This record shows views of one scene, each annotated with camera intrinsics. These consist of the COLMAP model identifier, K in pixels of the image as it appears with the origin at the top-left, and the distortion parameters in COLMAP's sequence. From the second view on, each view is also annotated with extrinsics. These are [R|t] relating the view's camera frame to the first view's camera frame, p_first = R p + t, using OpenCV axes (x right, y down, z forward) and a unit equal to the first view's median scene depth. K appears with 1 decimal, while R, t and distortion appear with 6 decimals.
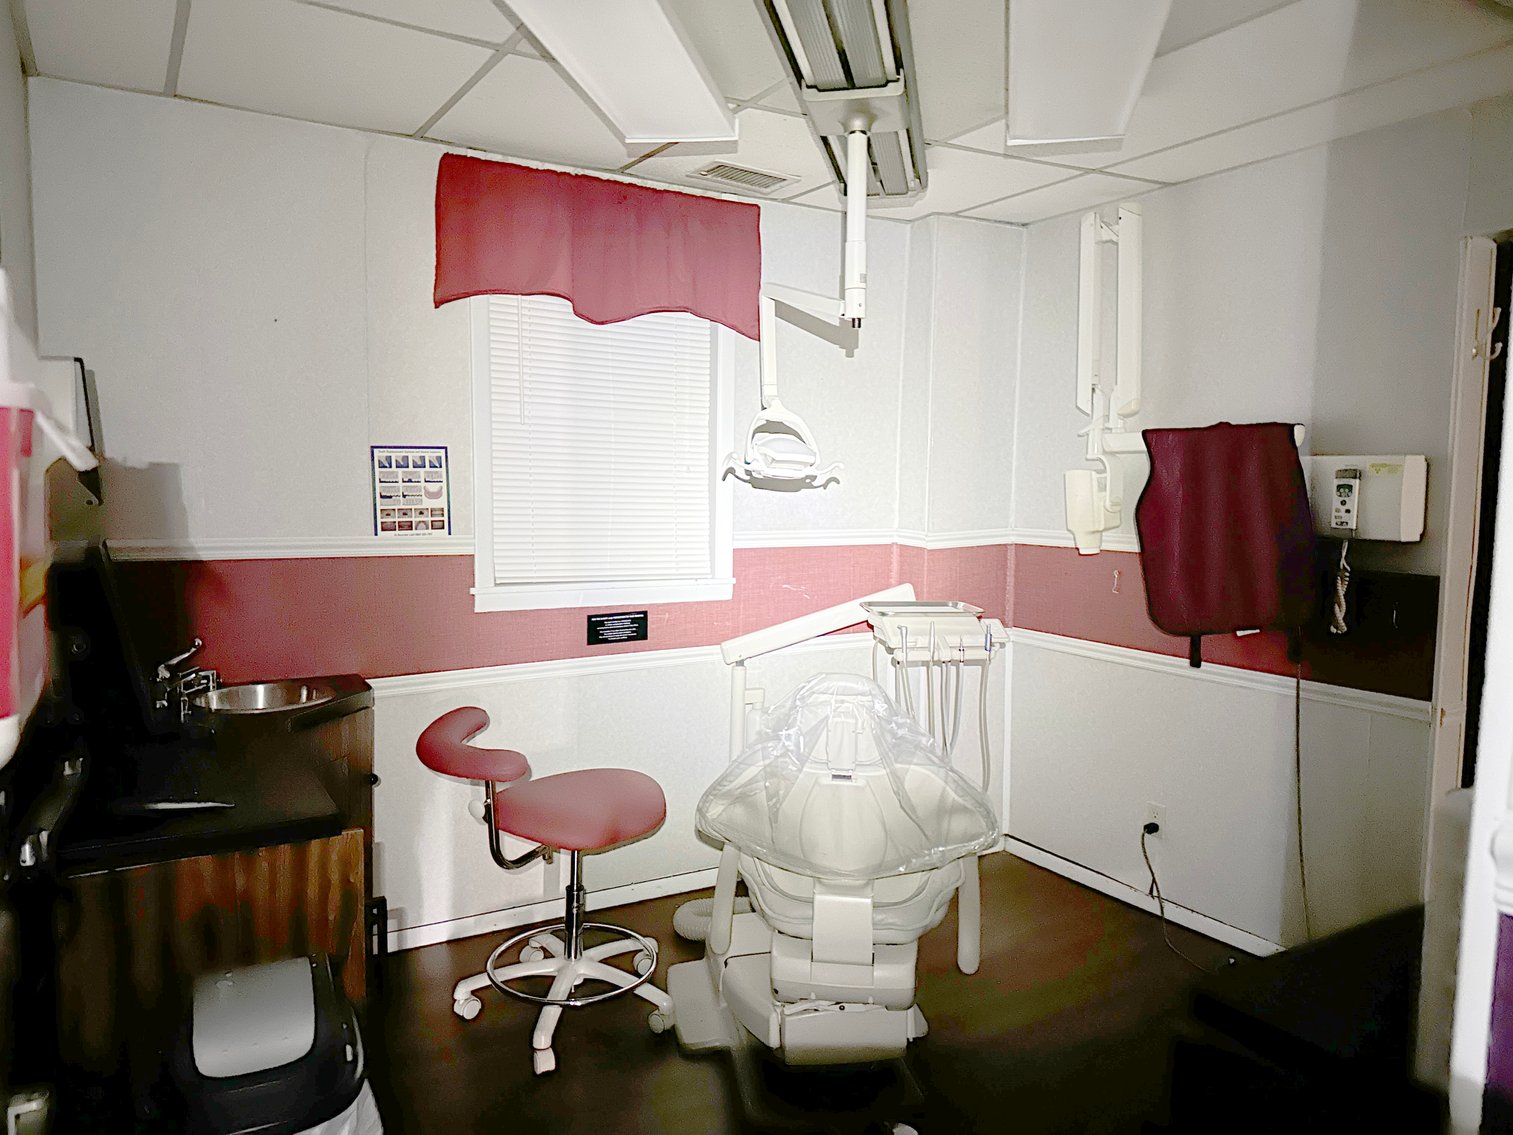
lens RADIAL K [[1053.1, 0, 756.5], [0, 1053.1, 567.5], [0, 0, 1]] dist [0.100297, -0.101957]
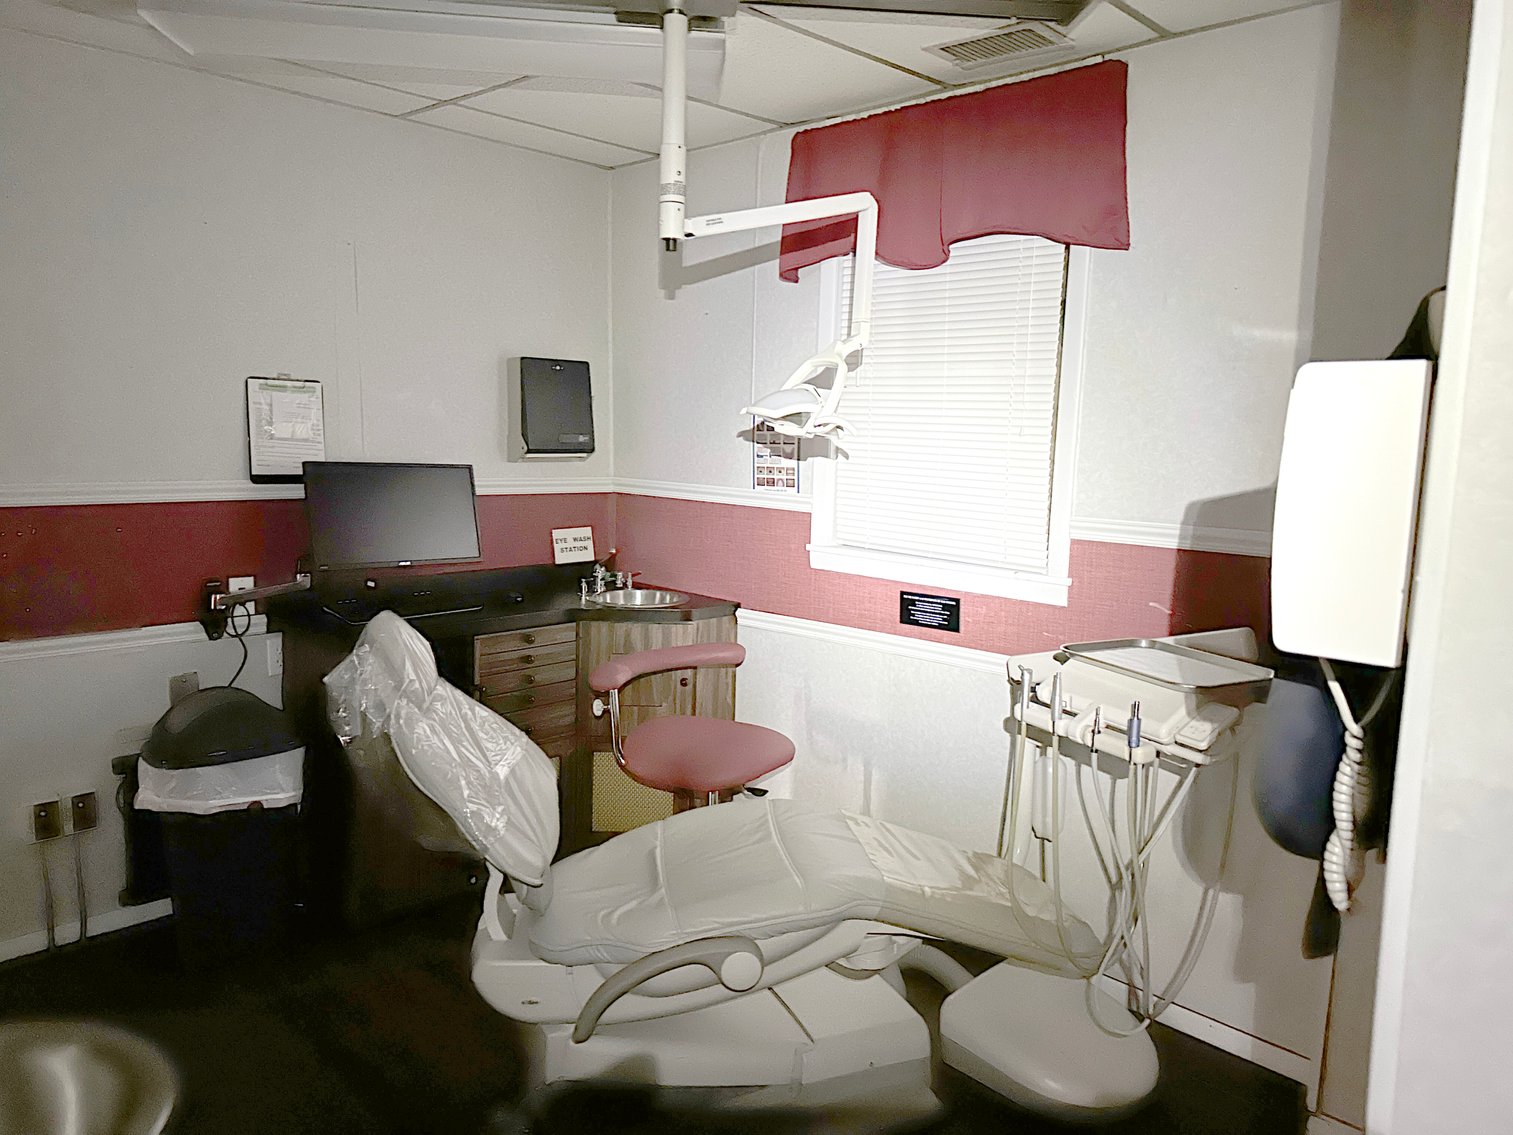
lens RADIAL K [[1053.1, 0, 756.5], [0, 1053.1, 567.5], [0, 0, 1]] dist [0.100297, -0.101957]
pose [[0.252442, 0.115010, -0.960753, 0.748320], [-0.107353, 0.990110, 0.090316, -0.048292], [0.961638, 0.080340, 0.262292, 0.687103]]
